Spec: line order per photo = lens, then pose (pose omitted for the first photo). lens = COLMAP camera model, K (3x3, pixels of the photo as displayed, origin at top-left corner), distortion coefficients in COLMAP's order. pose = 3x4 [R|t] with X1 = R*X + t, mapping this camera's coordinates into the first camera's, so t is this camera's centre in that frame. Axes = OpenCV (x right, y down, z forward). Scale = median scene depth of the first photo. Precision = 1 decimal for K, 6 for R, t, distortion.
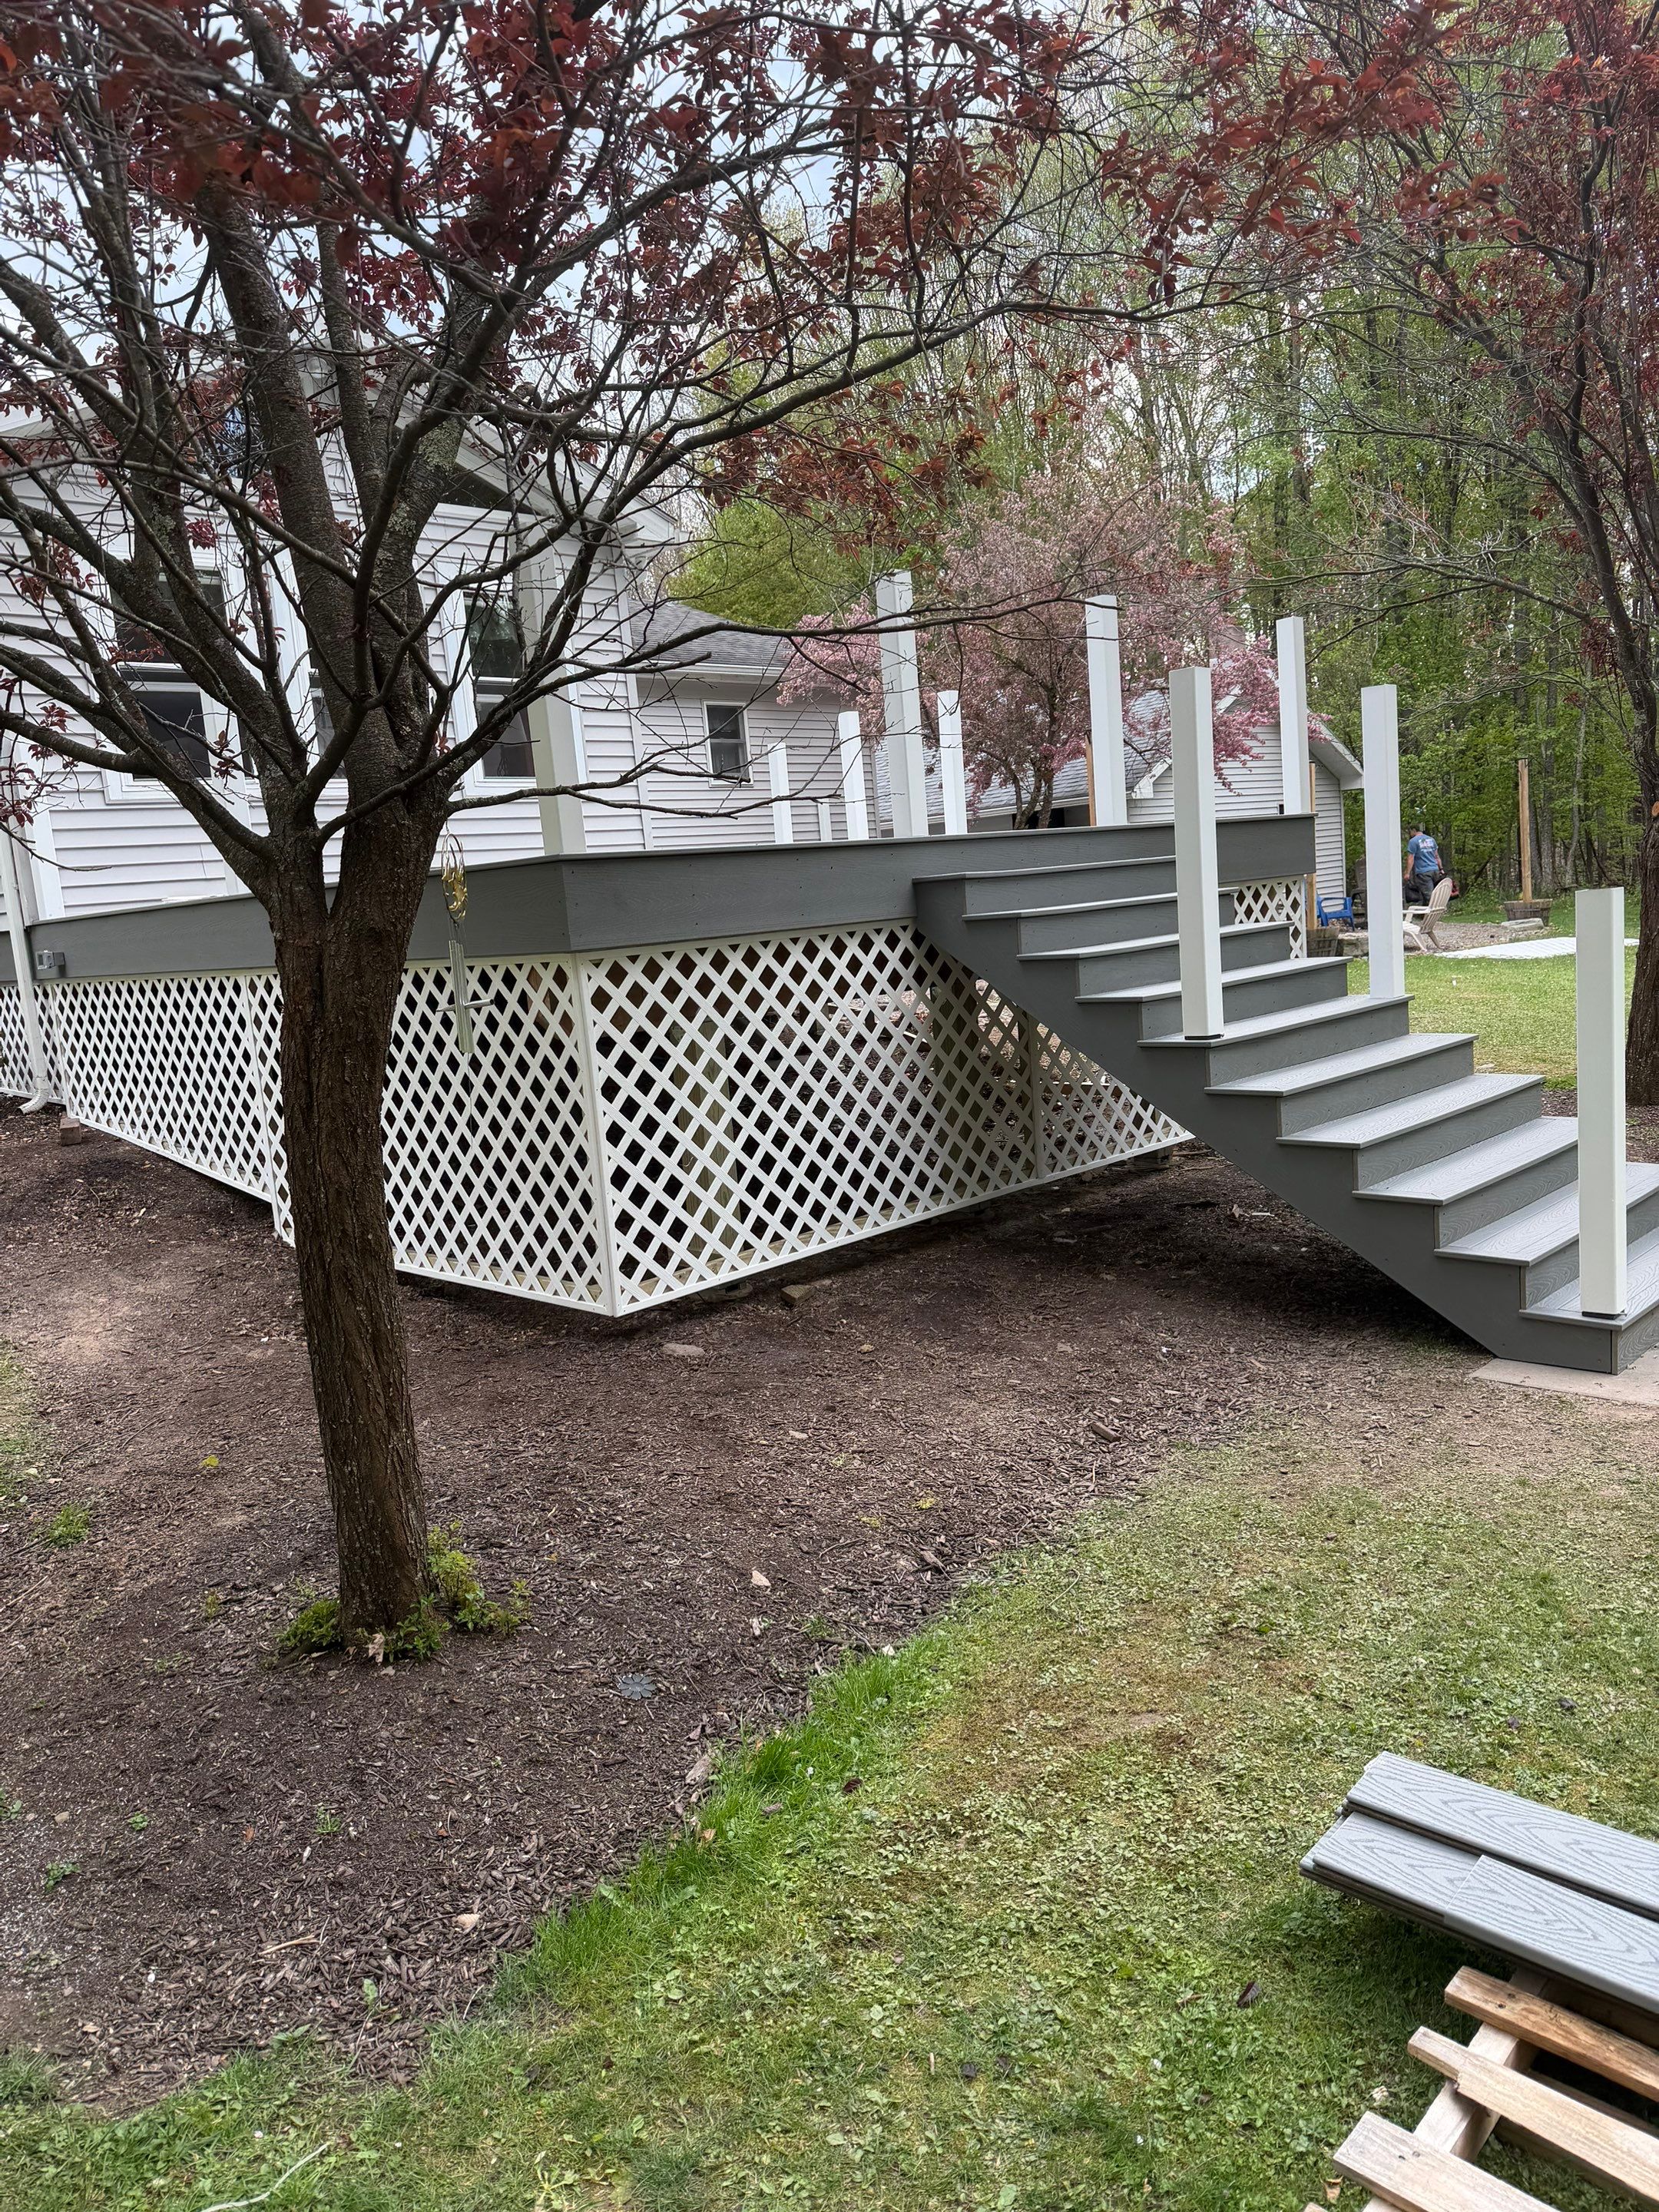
lens RADIAL K [[1537.3, 0, 828.4], [0, 1537.3, 1121.0], [0, 0, 1]] dist [0.068879, -0.087174]
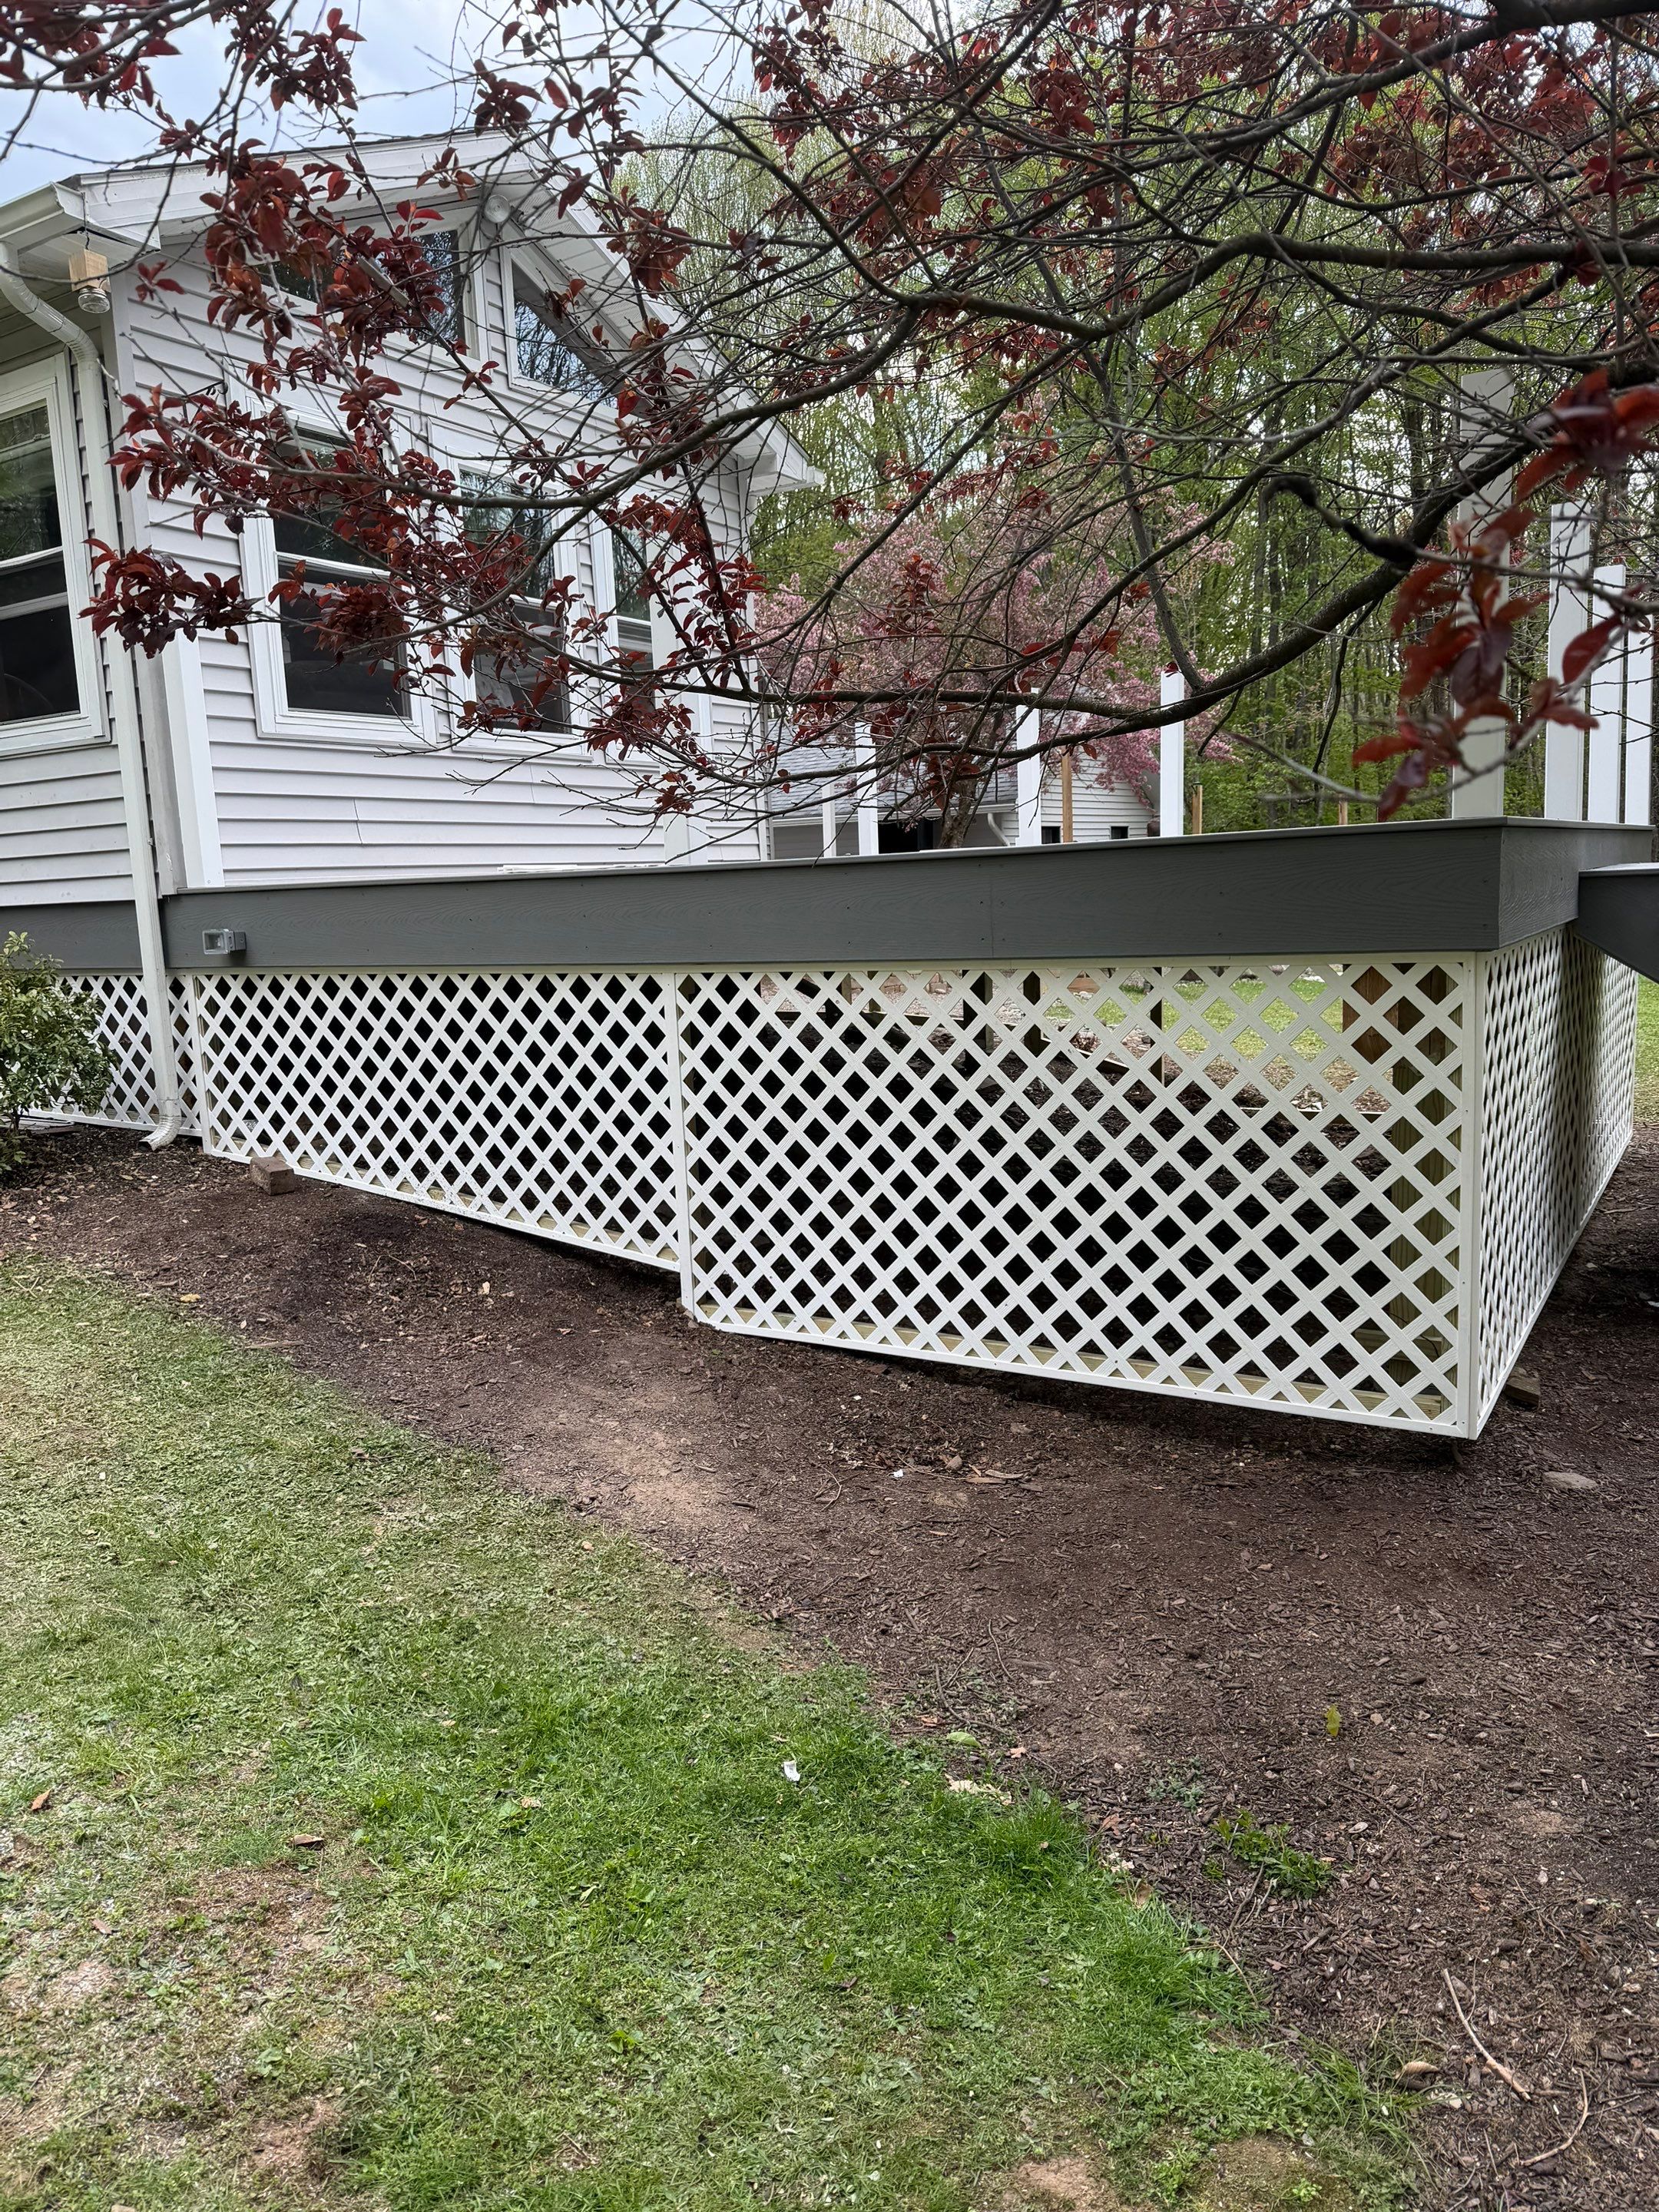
lens RADIAL K [[1537.3, 0, 816.3], [0, 1537.3, 1108.6], [0, 0, 1]] dist [0.068879, -0.087174]
pose [[0.971406, 0.007247, 0.237314, -0.467606], [-0.003602, 0.999869, -0.015791, -0.015705], [-0.237397, 0.014485, 0.971305, 0.247283]]
